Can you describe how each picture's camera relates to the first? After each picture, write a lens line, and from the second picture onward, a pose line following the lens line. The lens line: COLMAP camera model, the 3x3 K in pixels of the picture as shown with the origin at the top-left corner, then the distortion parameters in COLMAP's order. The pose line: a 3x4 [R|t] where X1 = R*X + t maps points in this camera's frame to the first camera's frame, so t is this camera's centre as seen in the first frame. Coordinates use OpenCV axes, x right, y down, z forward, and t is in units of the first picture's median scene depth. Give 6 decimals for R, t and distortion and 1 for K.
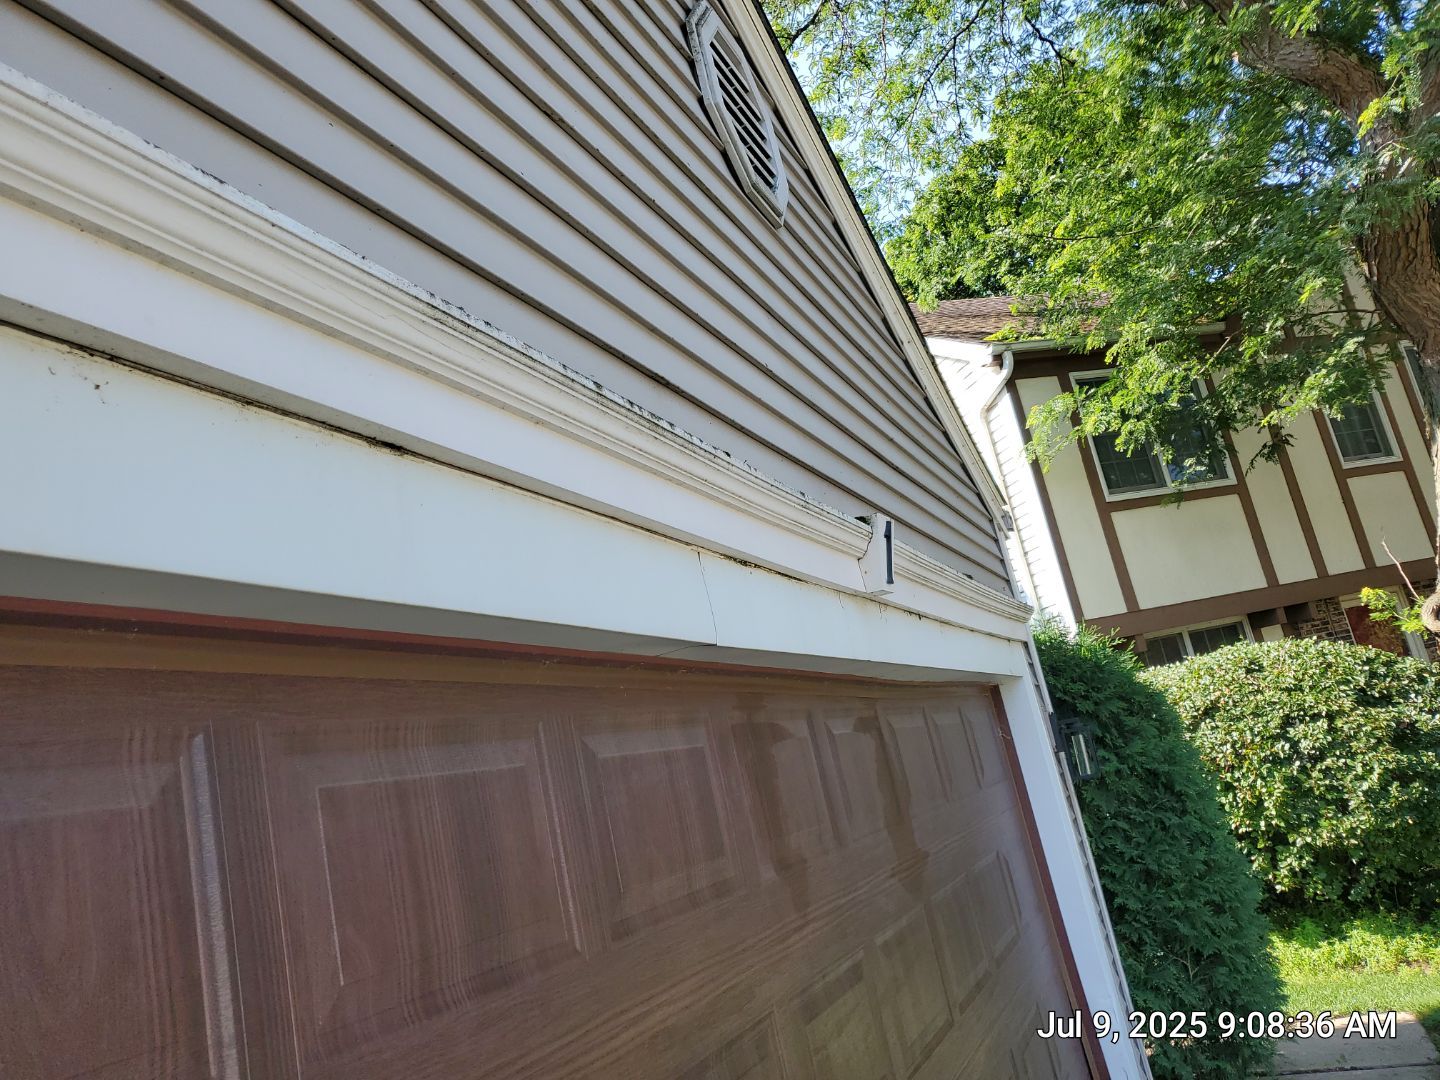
lens RADIAL K [[1143.4, 0, 720.0], [0, 1143.4, 547.3], [0, 0, 1]] dist [0.002121, 0.057271]
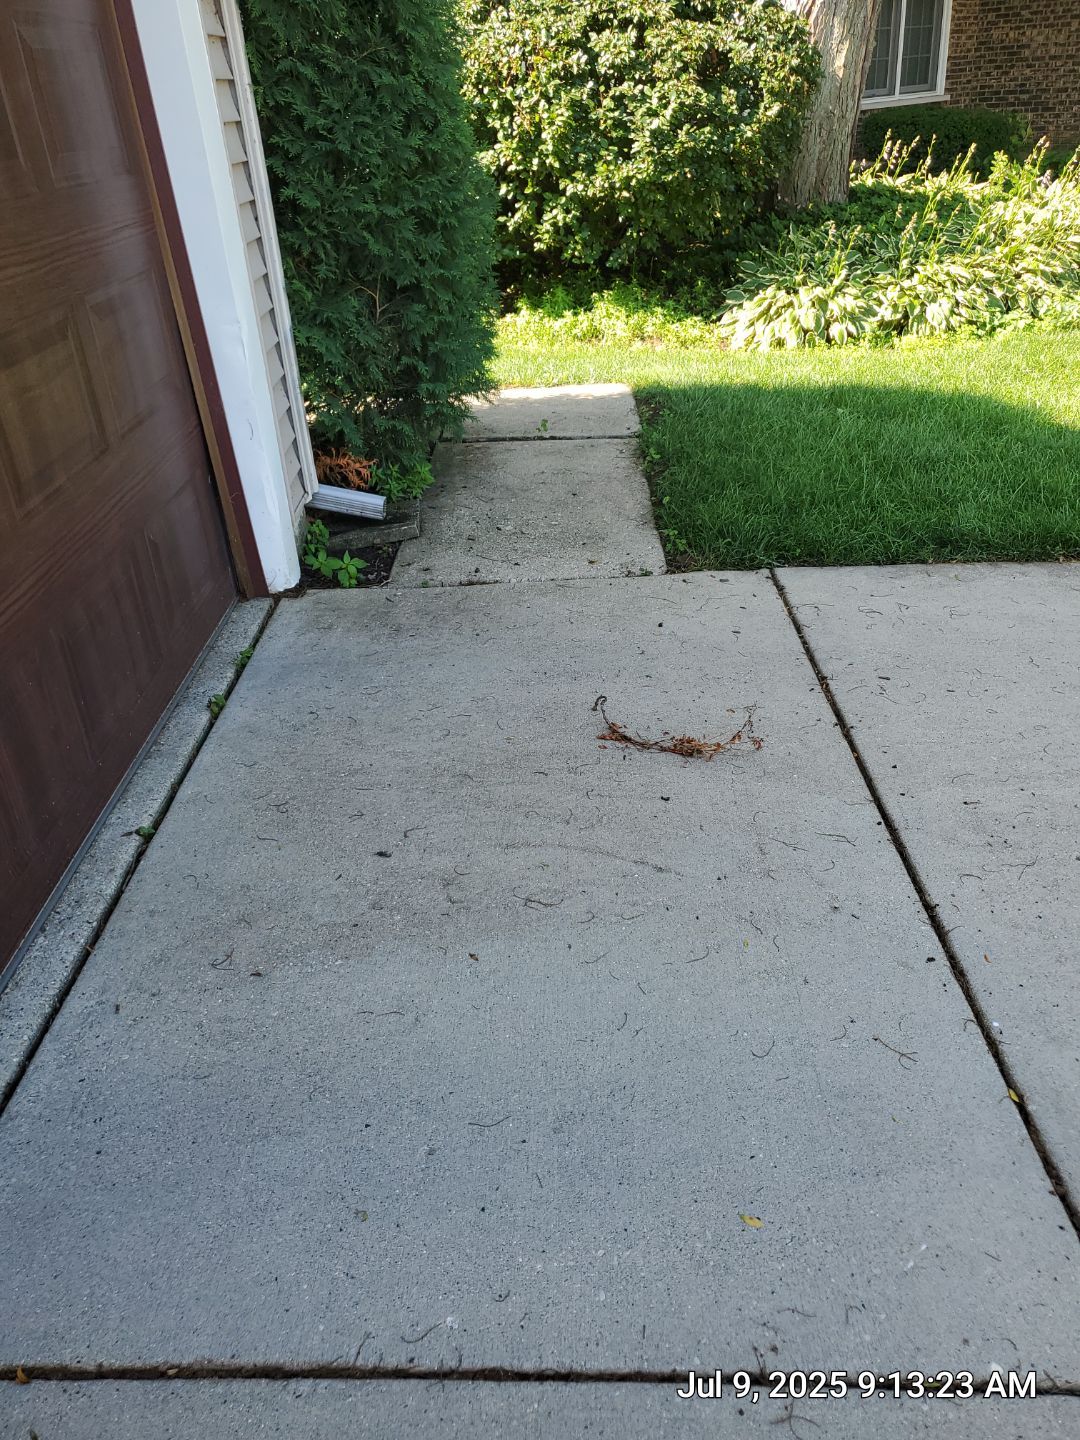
lens RADIAL K [[1143.4, 0, 544.8], [0, 1143.4, 721.4], [0, 0, 1]] dist [0.002121, 0.057271]
pose [[0.912097, -0.057644, 0.405903, 0.126812], [-0.204383, 0.794331, 0.572072, 0.090142], [-0.355397, -0.604745, 0.712725, 0.179896]]
